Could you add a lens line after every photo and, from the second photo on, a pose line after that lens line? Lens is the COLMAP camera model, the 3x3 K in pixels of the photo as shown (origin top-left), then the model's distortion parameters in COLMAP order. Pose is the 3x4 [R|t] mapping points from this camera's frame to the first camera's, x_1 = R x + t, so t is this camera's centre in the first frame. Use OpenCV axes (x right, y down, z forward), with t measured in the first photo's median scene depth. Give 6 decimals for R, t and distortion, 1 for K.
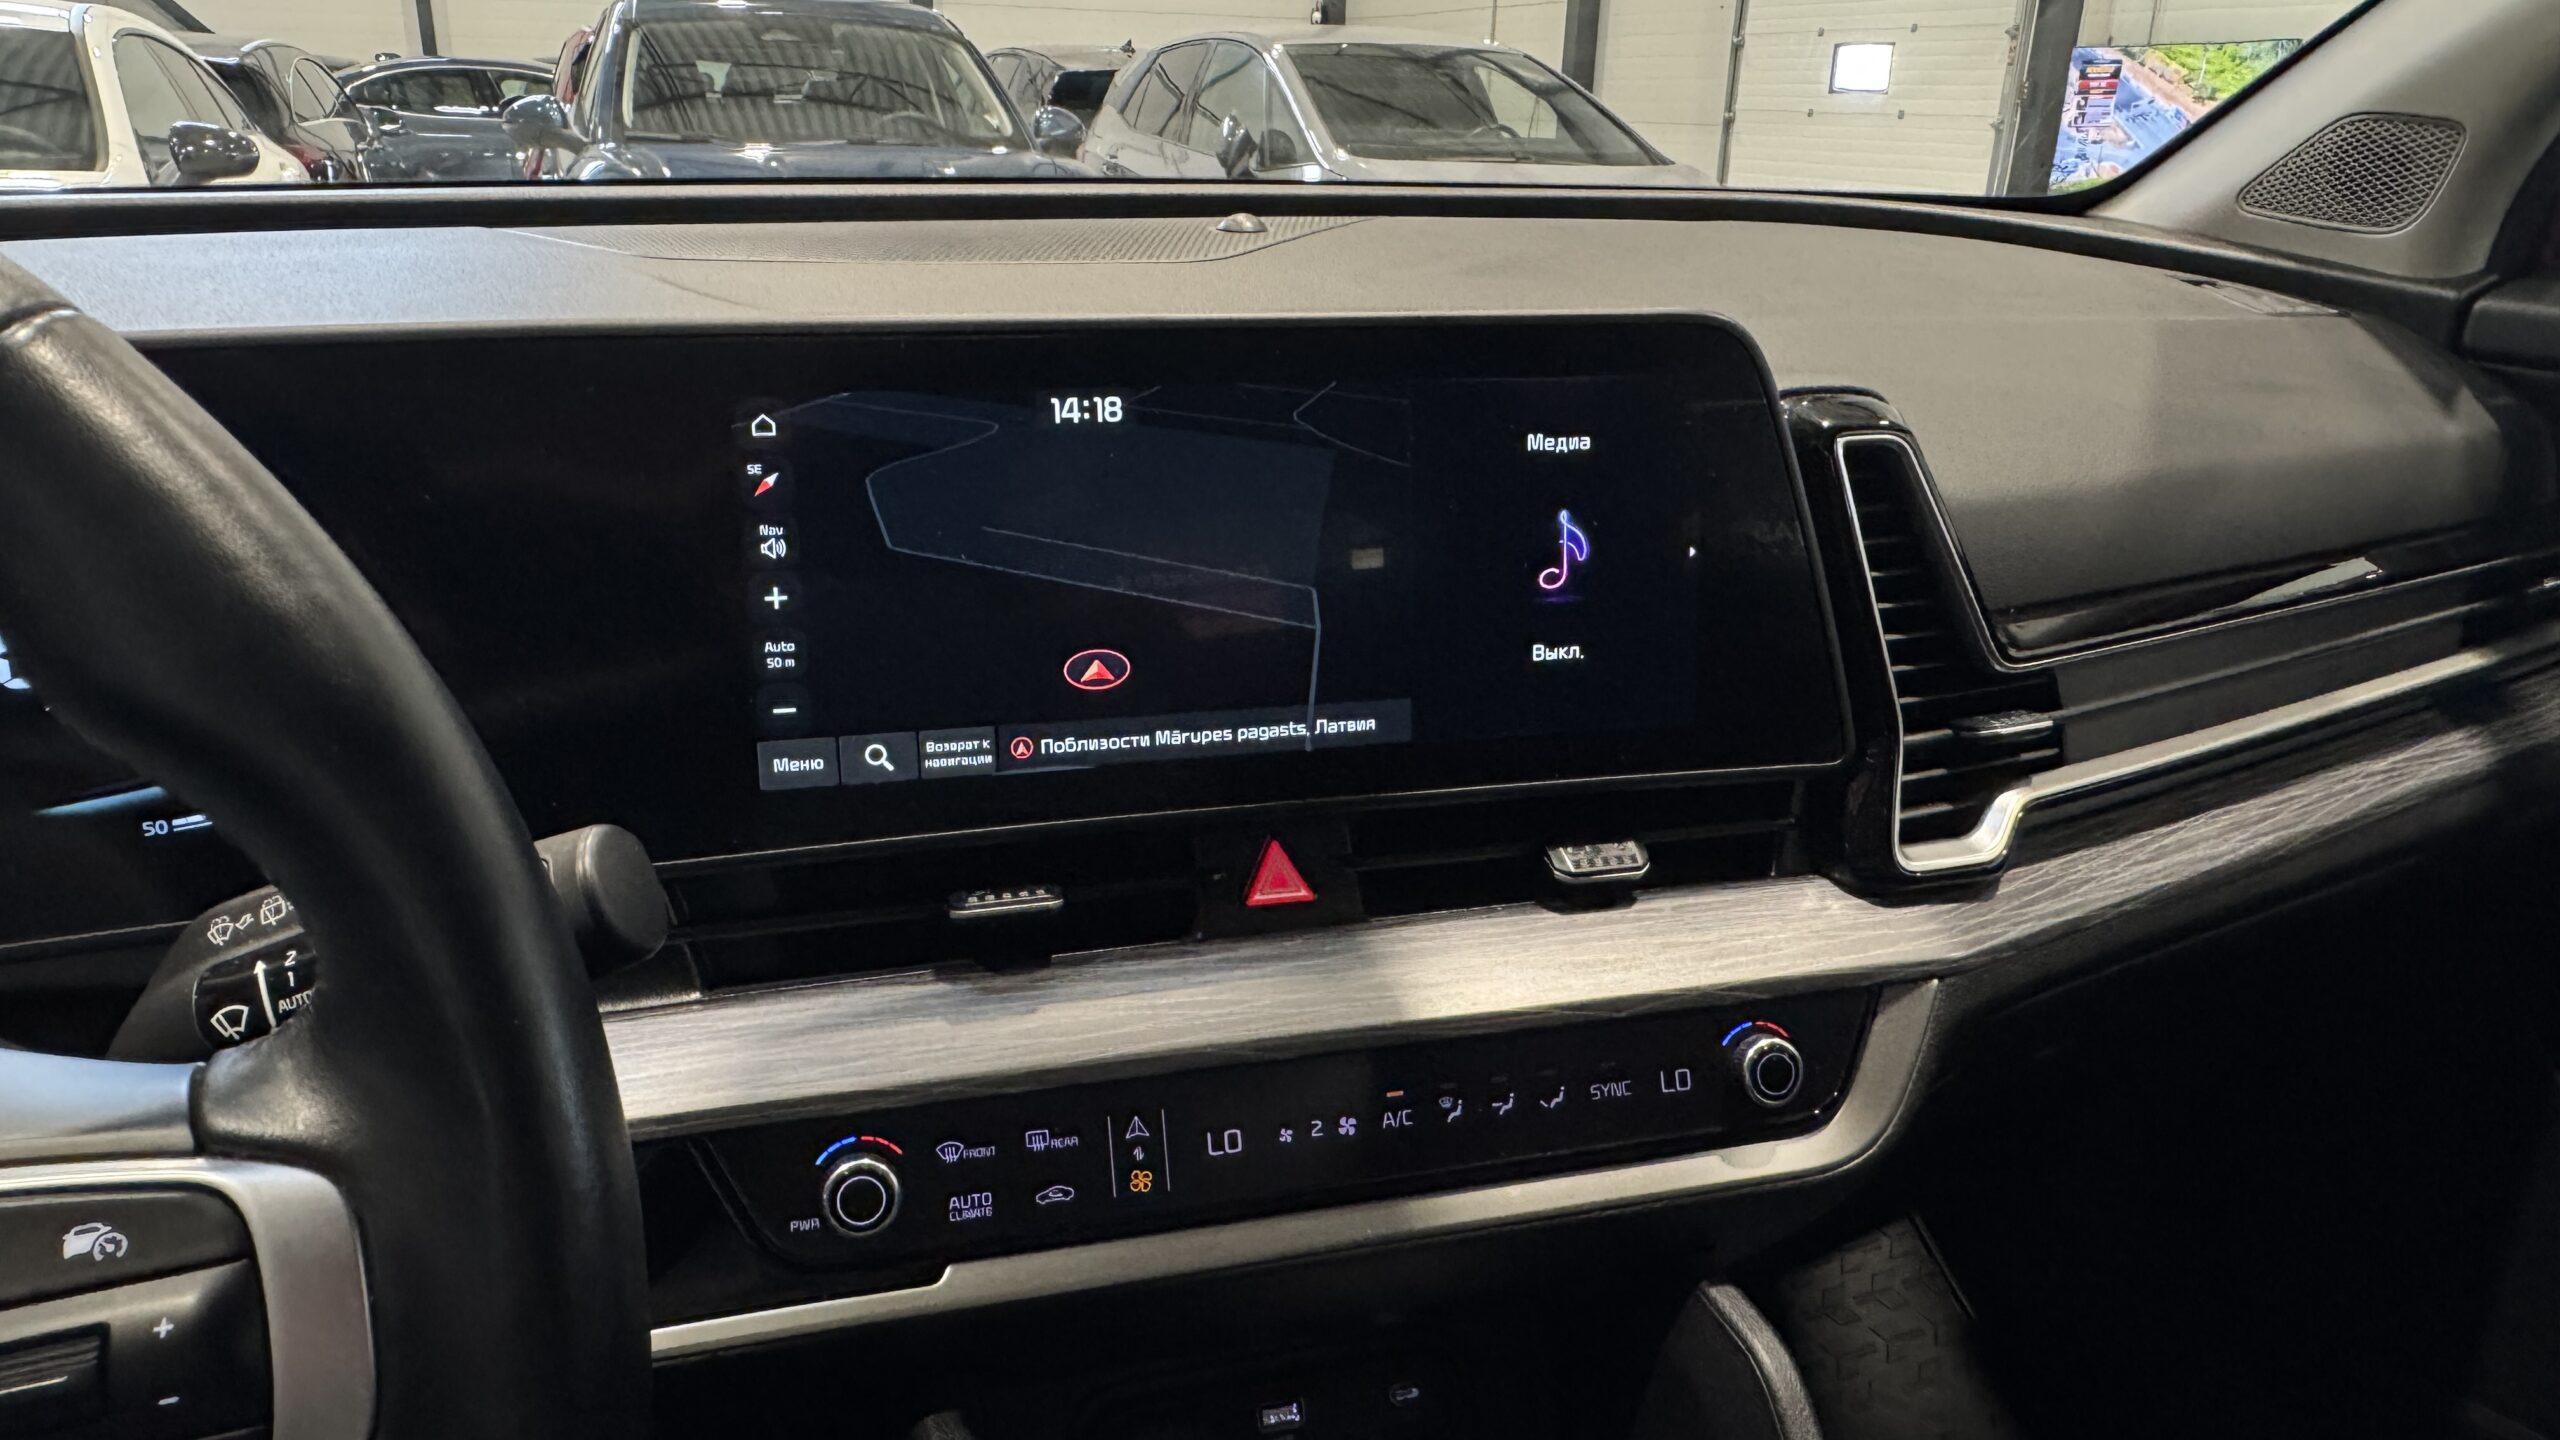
lens RADIAL K [[1642.7, 0, 1220.2], [0, 1642.7, 697.3], [0, 0, 1]] dist [-0.004731, 0.007262]
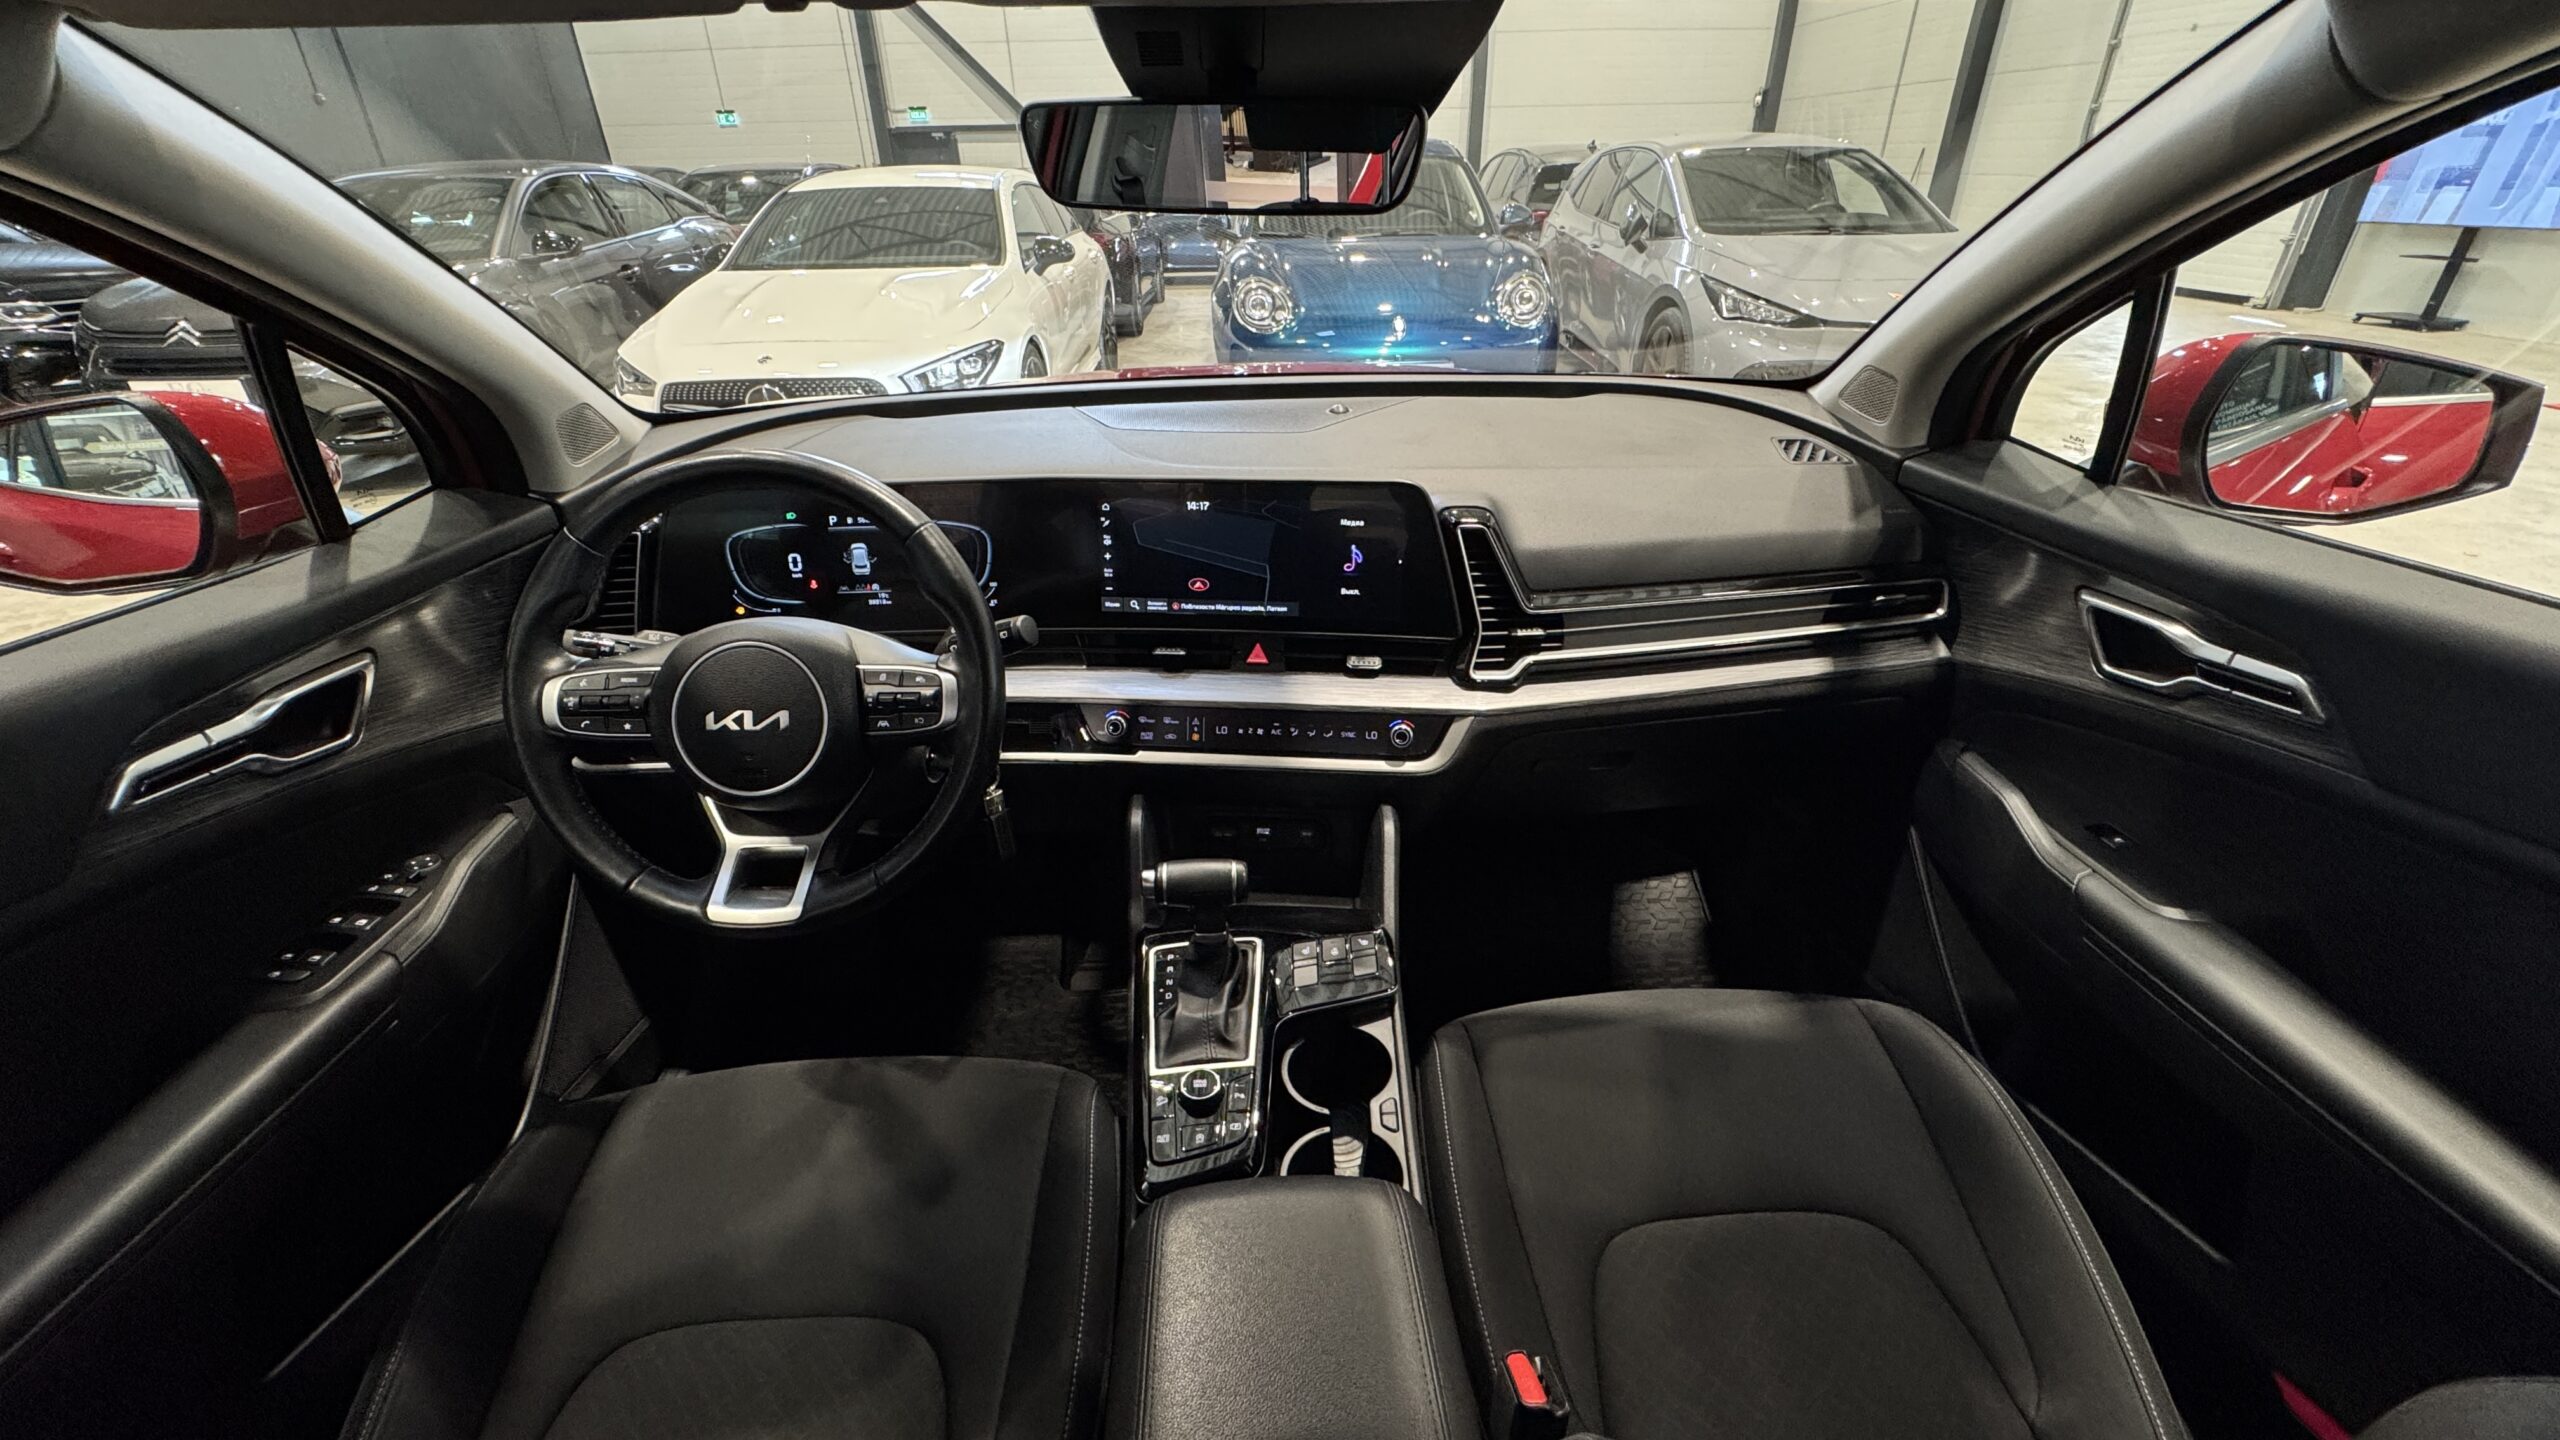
lens RADIAL K [[1031.9, 0, 1266.8], [0, 1031.9, 707.6], [0, 0, 1]] dist [0.008254, -0.000388]
pose [[0.935730, 0.130102, -0.327846, 0.693698], [-0.083706, 0.984843, 0.151913, -0.090397], [0.342641, -0.114707, 0.932437, -0.830514]]
